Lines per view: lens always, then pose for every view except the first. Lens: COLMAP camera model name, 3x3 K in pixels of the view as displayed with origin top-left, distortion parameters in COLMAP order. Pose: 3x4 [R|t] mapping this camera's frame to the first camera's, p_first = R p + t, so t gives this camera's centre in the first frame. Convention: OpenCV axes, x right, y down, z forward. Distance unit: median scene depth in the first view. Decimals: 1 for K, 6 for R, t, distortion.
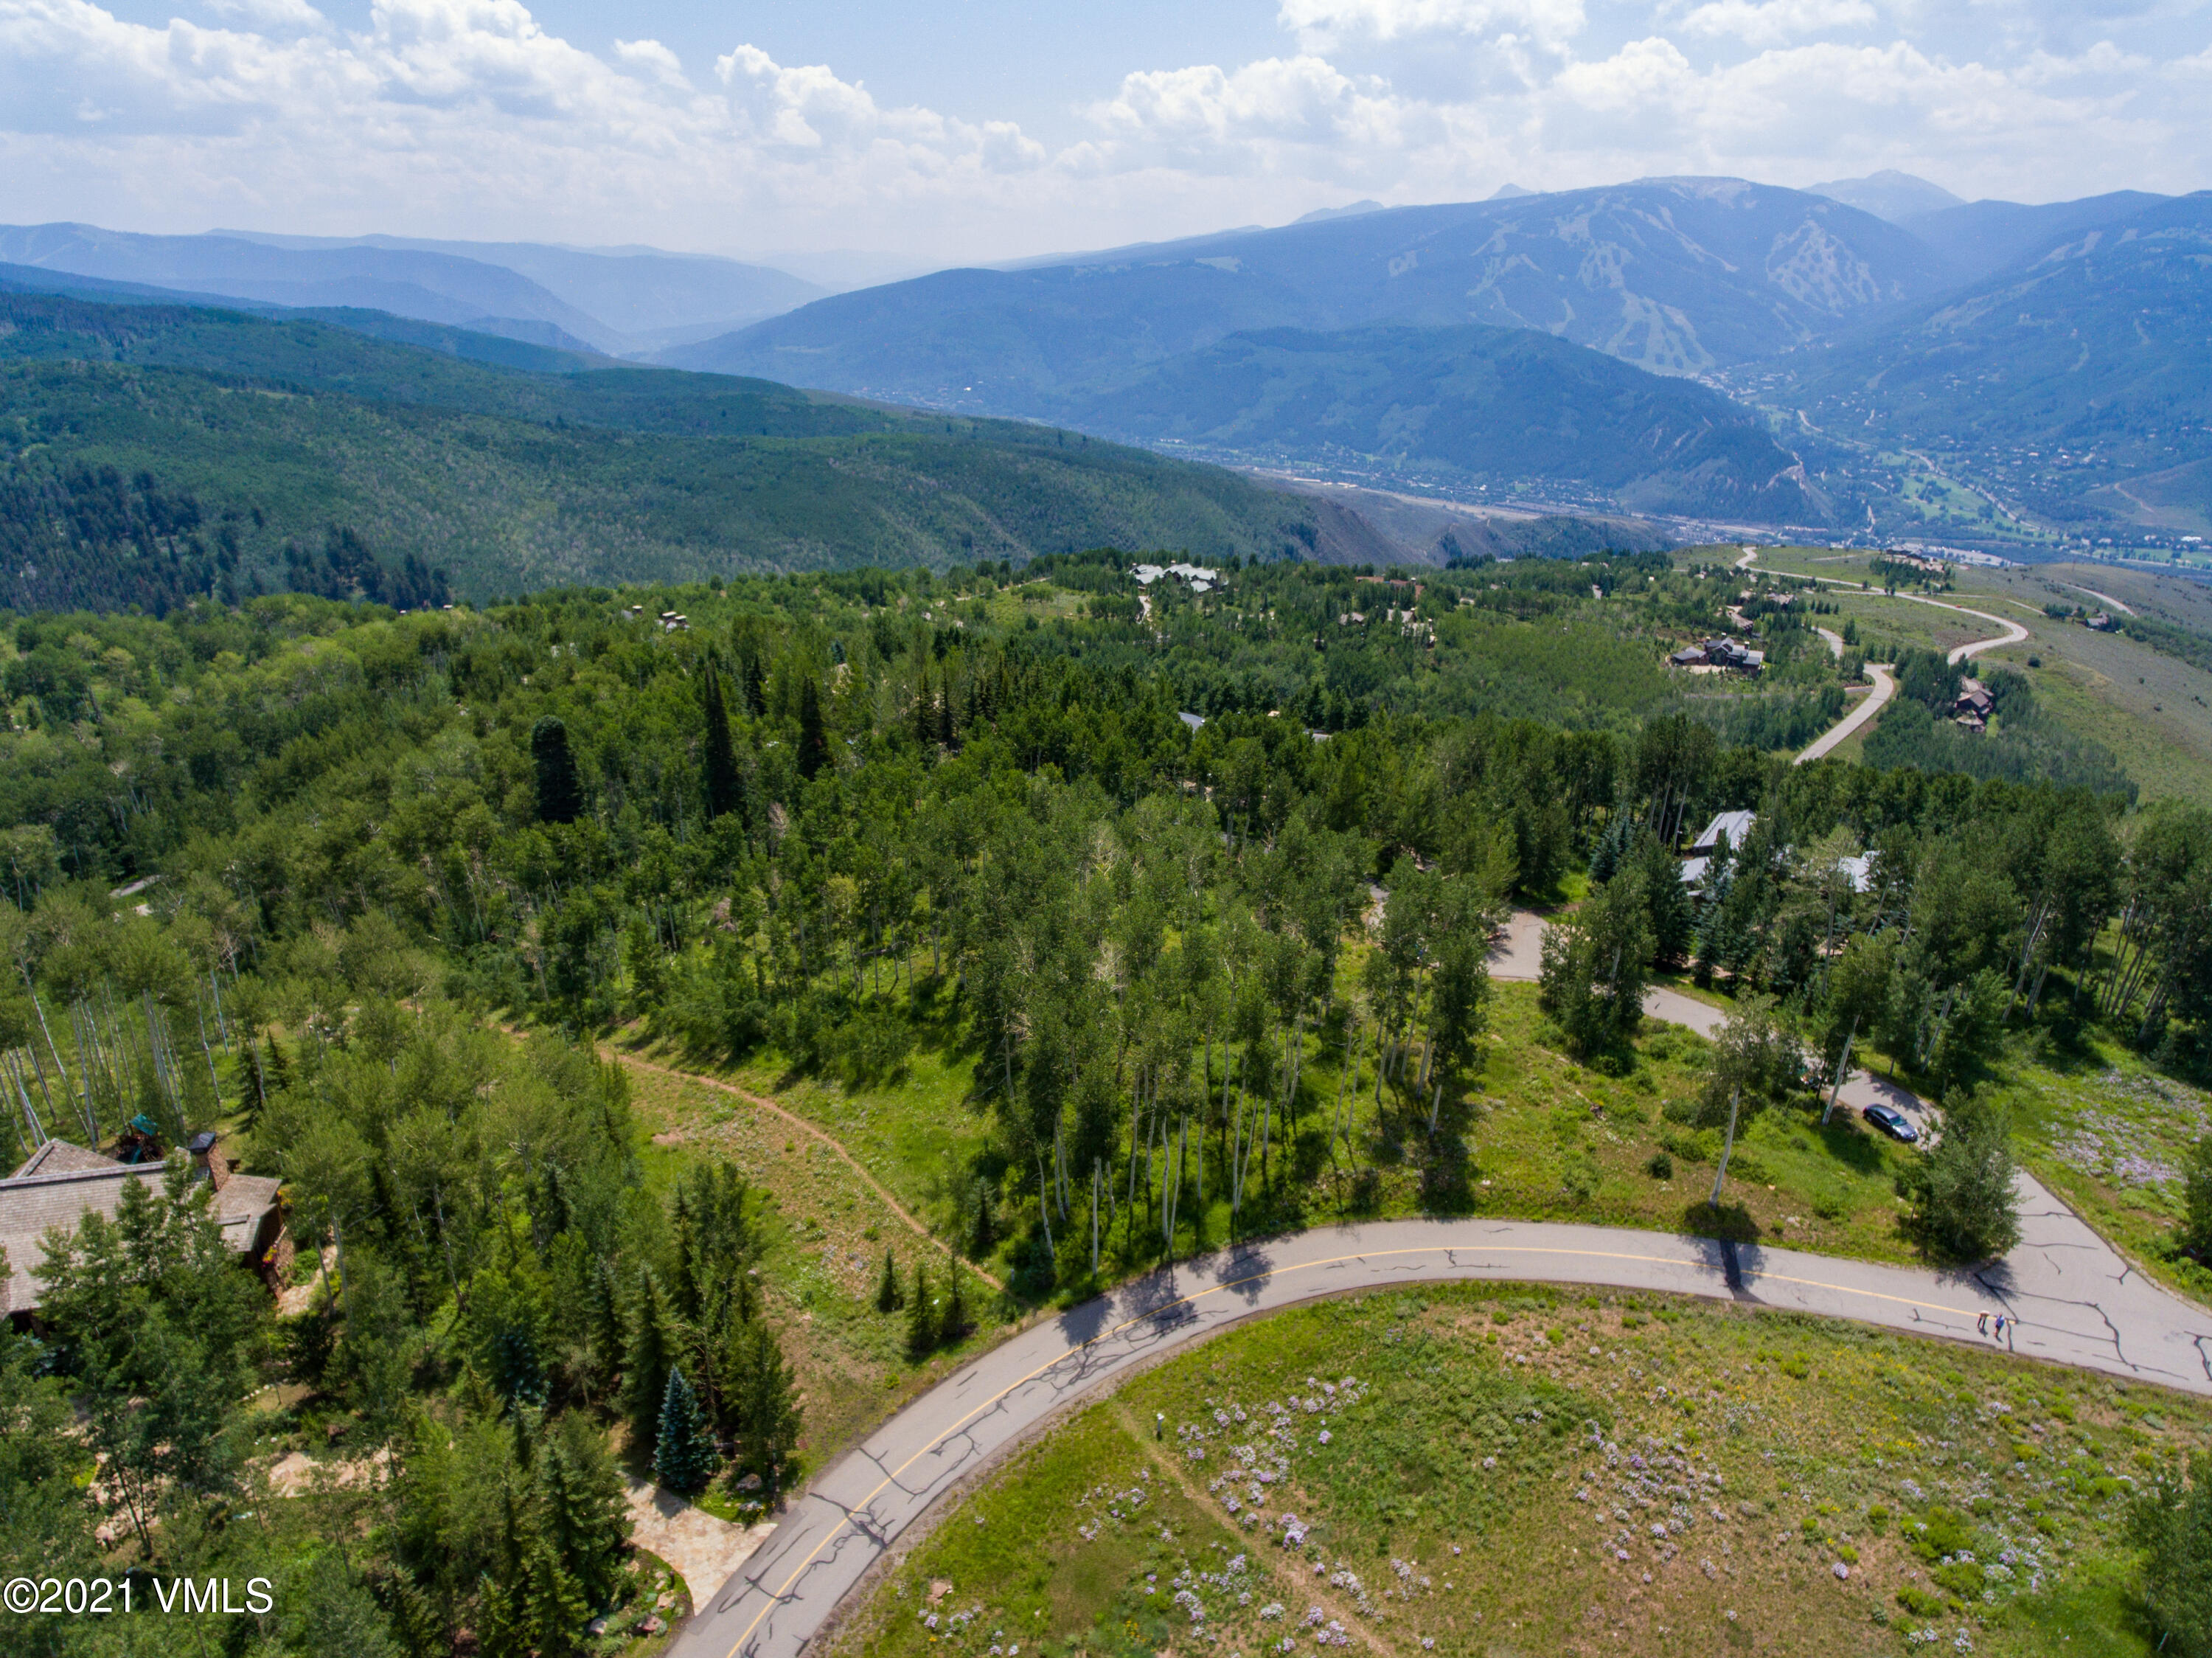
lens RADIAL K [[1296.6, 0, 1103.1], [0, 1296.6, 840.1], [0, 0, 1]] dist [-0.002444, -0.000673]
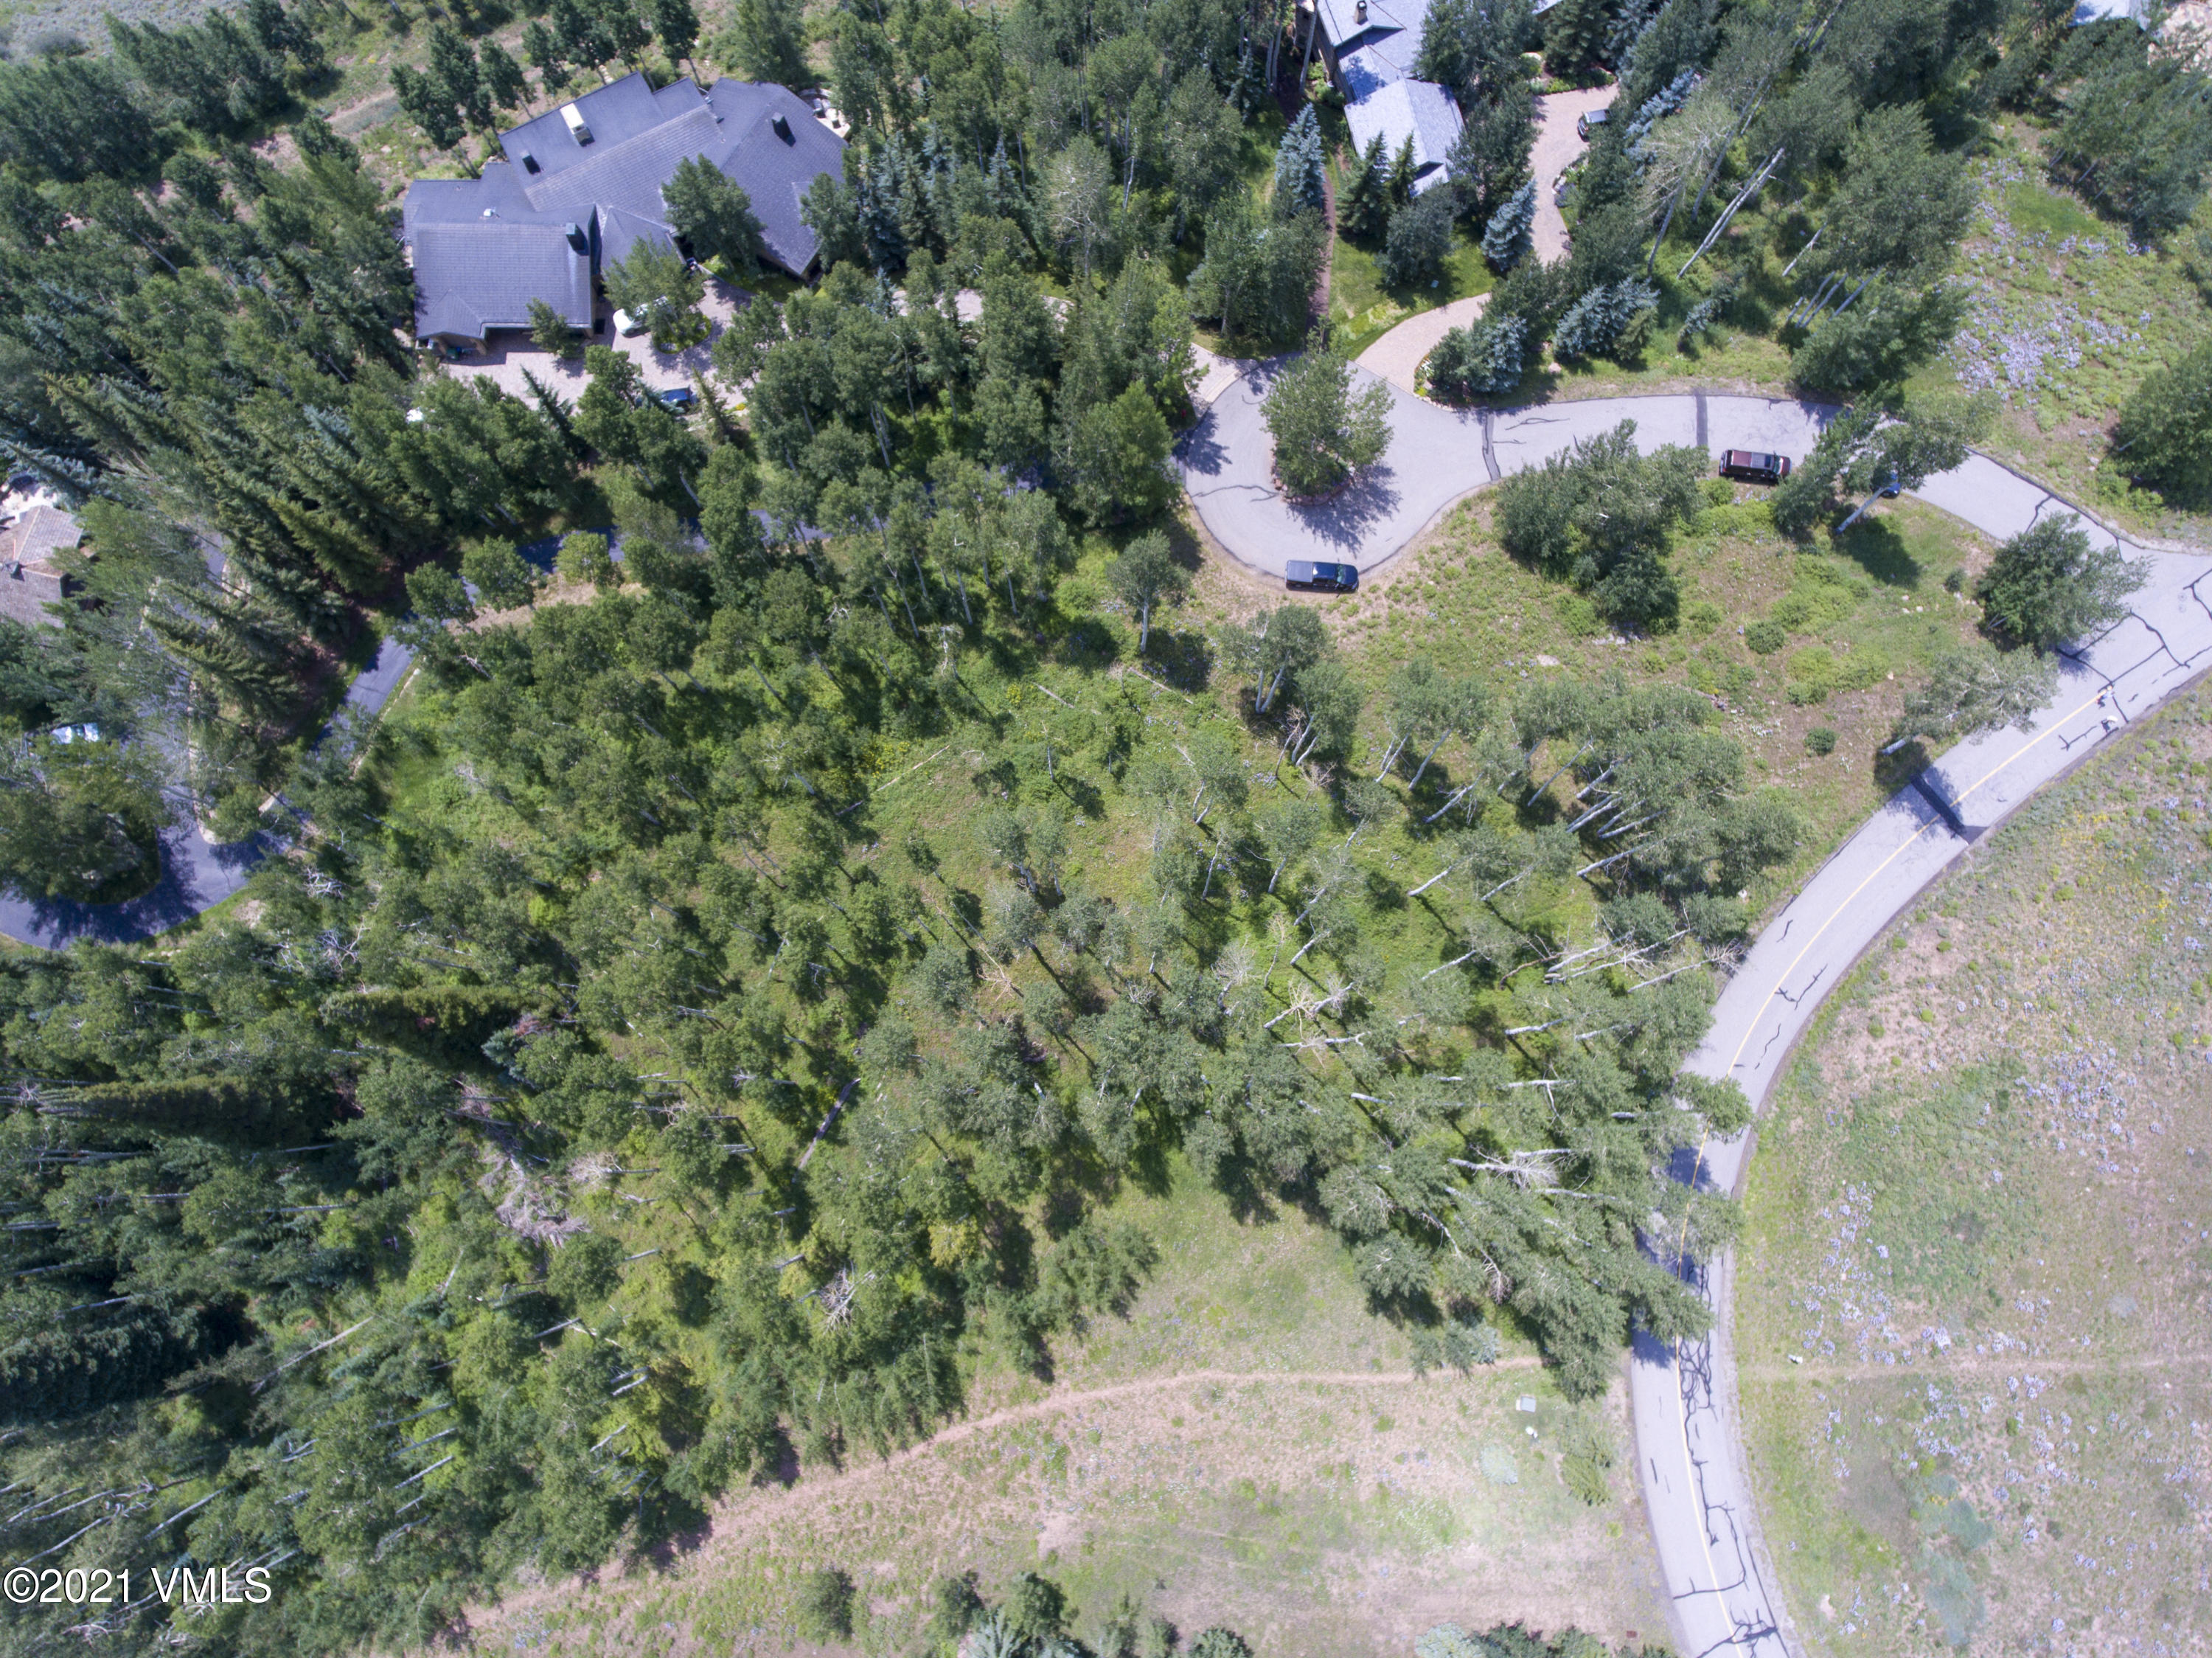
lens RADIAL K [[1296.6, 0, 1102.3], [0, 1296.6, 834.6], [0, 0, 1]] dist [-0.002444, -0.000673]
pose [[0.604148, -0.780016, 0.163033, -0.123560], [0.323324, 0.426937, 0.844503, -0.745621], [-0.728331, -0.457493, 0.510131, 0.876301]]
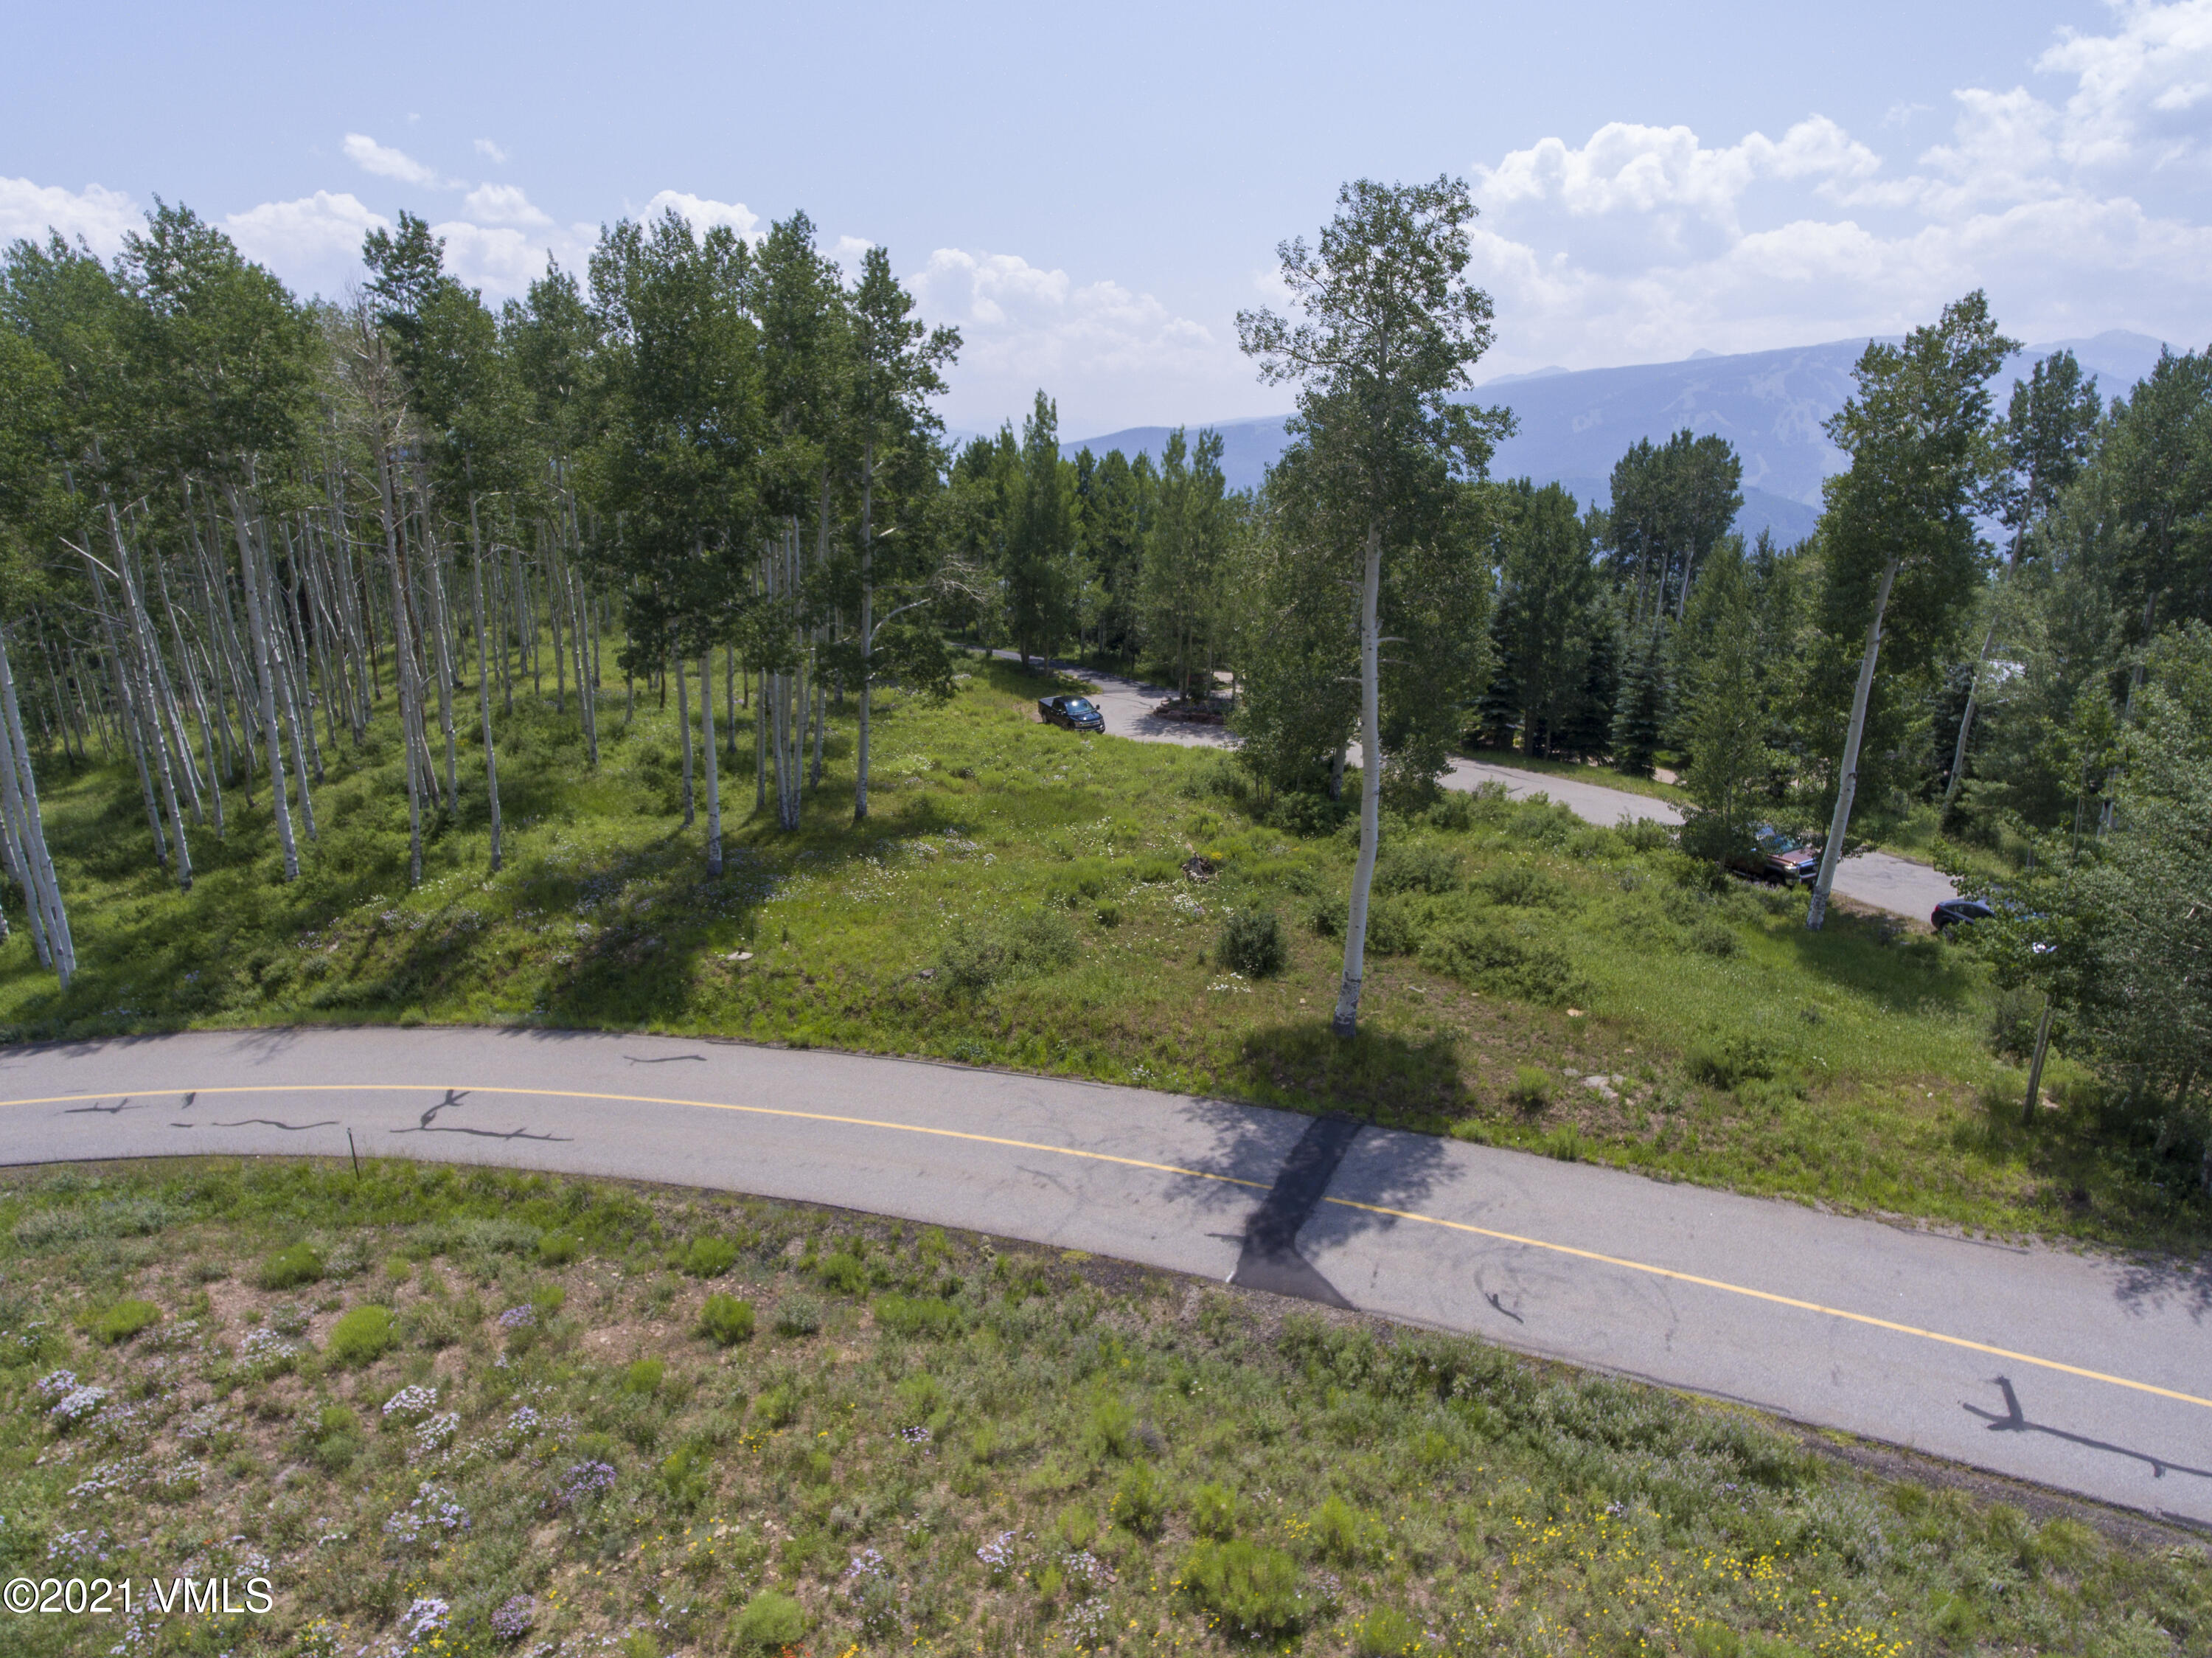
lens RADIAL K [[1296.6, 0, 1111.5], [0, 1296.6, 830.8], [0, 0, 1]] dist [-0.002444, -0.000673]
pose [[0.990470, 0.037195, -0.132610, 0.443071], [-0.053486, 0.991151, -0.121484, 0.268718], [0.126918, 0.127419, 0.983695, 0.663013]]
